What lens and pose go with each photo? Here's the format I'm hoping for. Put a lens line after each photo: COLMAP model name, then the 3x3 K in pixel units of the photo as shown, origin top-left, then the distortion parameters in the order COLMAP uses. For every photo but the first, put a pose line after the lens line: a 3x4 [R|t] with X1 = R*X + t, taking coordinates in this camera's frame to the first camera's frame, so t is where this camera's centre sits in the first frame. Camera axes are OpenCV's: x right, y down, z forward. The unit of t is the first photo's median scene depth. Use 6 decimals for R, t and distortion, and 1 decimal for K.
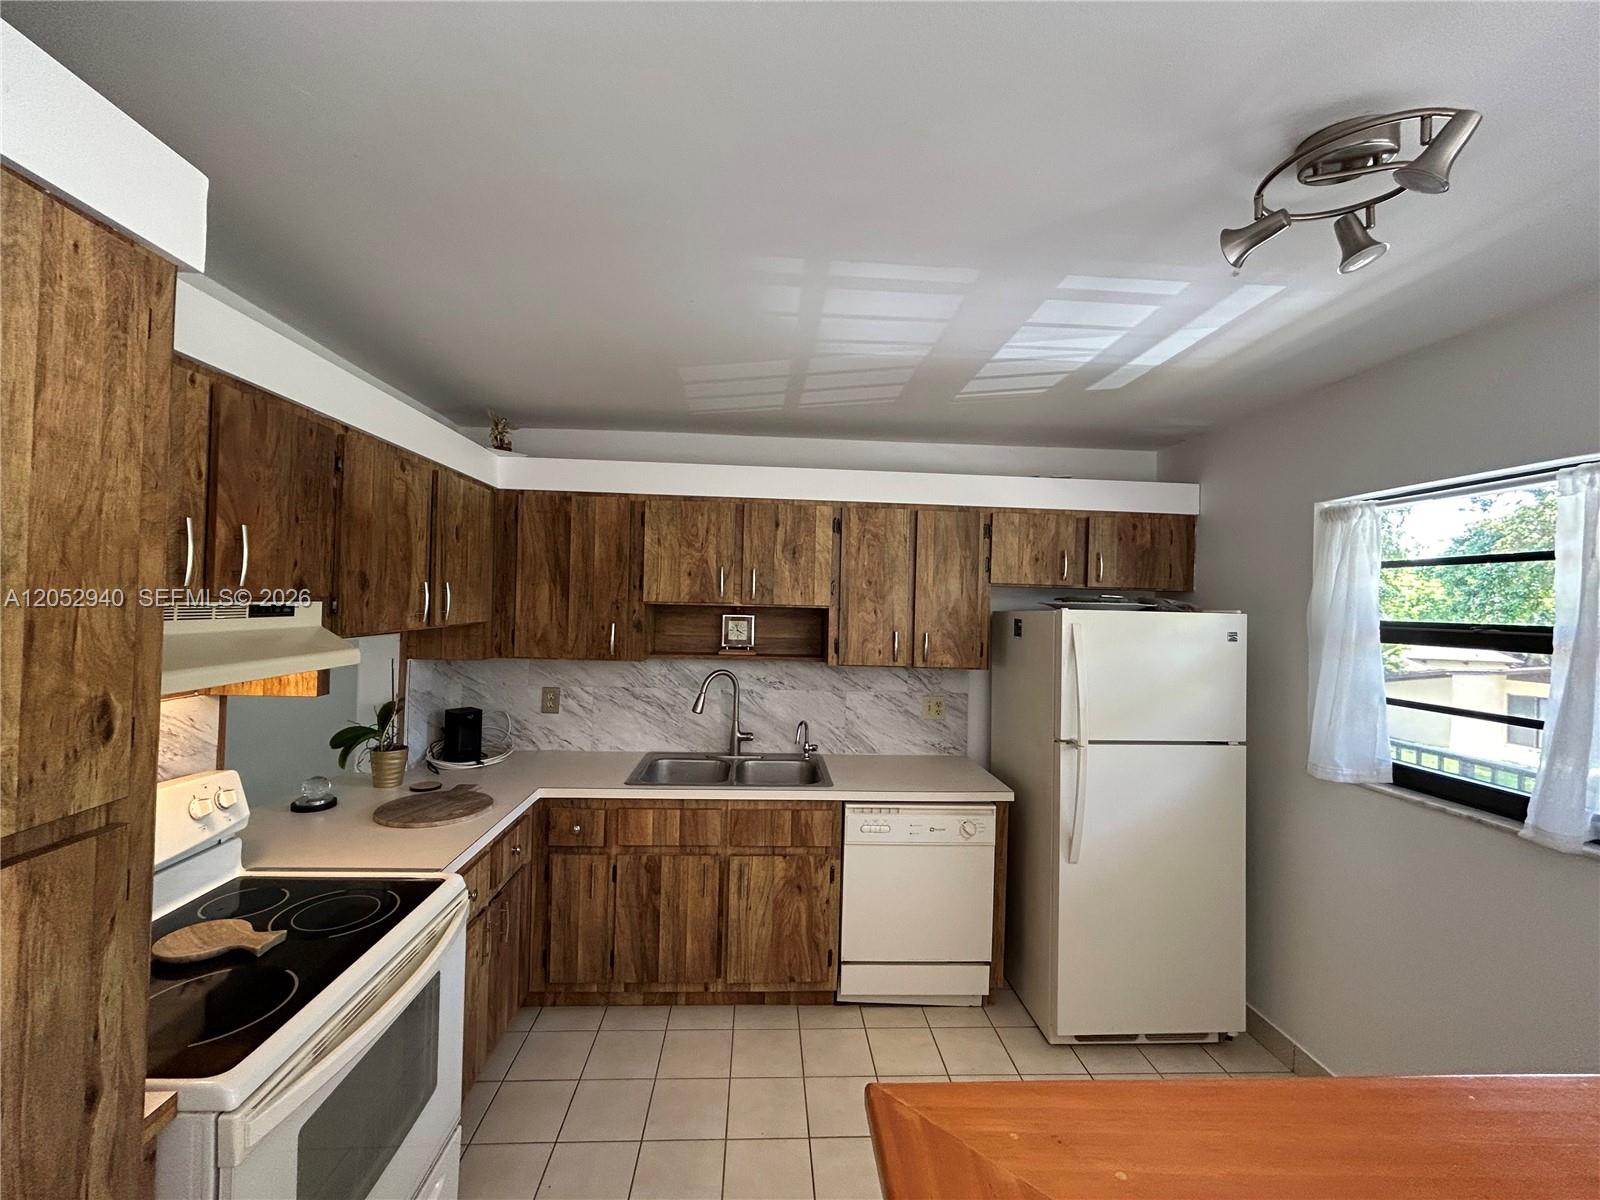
lens RADIAL K [[649.6, 0, 794.4], [0, 649.6, 597.6], [0, 0, 1]] dist [0.001144, 0.000509]
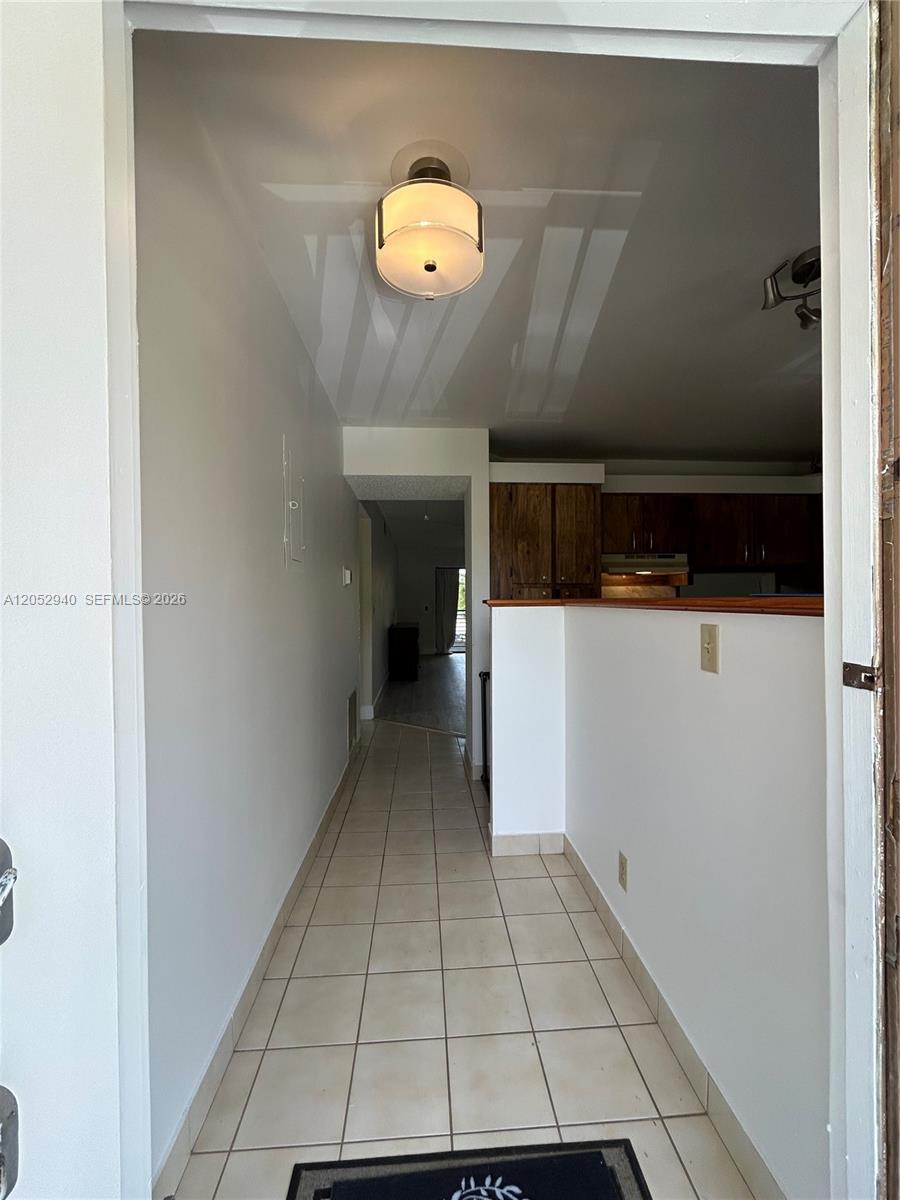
lens RADIAL K [[487.2, 0, 450.0], [0, 487.2, 600.0], [0, 0, 1]] dist [0.001144, 0.000509]
pose [[0.031484, -0.019783, -0.999308, 1.891514], [0.017421, 0.999663, -0.019241, 0.309155], [0.999352, -0.016803, 0.031818, -0.221302]]
